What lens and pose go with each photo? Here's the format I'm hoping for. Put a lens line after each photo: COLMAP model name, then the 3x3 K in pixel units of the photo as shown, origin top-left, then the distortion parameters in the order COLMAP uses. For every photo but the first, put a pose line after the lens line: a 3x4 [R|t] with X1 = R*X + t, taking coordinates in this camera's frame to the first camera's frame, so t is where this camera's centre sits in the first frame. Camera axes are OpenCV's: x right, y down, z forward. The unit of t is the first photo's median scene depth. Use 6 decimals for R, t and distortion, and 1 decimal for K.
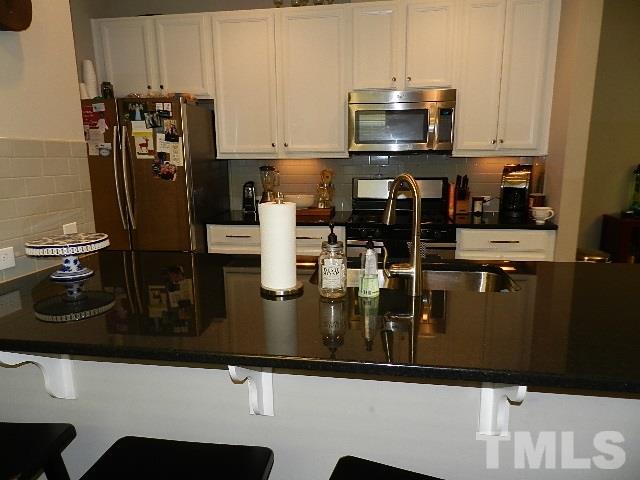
lens RADIAL K [[434.4, 0, 315.8], [0, 434.4, 245.0], [0, 0, 1]] dist [0.021144, 0.007108]
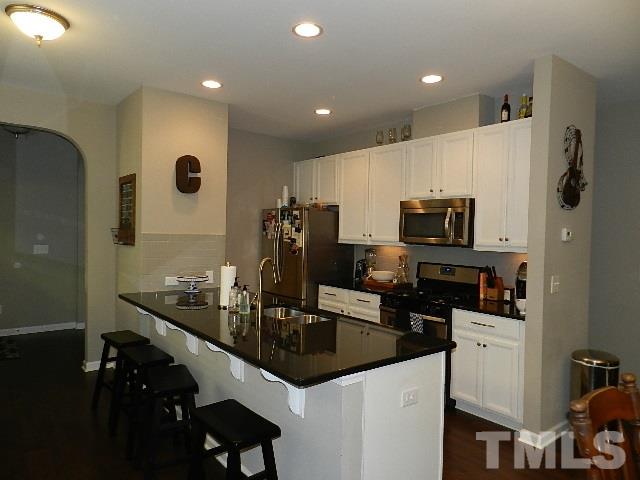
lens RADIAL K [[434.4, 0, 318.0], [0, 434.4, 246.0], [0, 0, 1]] dist [0.021144, 0.007108]
pose [[0.742368, 0.047992, -0.668271, 0.813776], [-0.161768, 0.980761, -0.109270, -0.012800], [0.650170, 0.189223, 0.735849, -0.171167]]
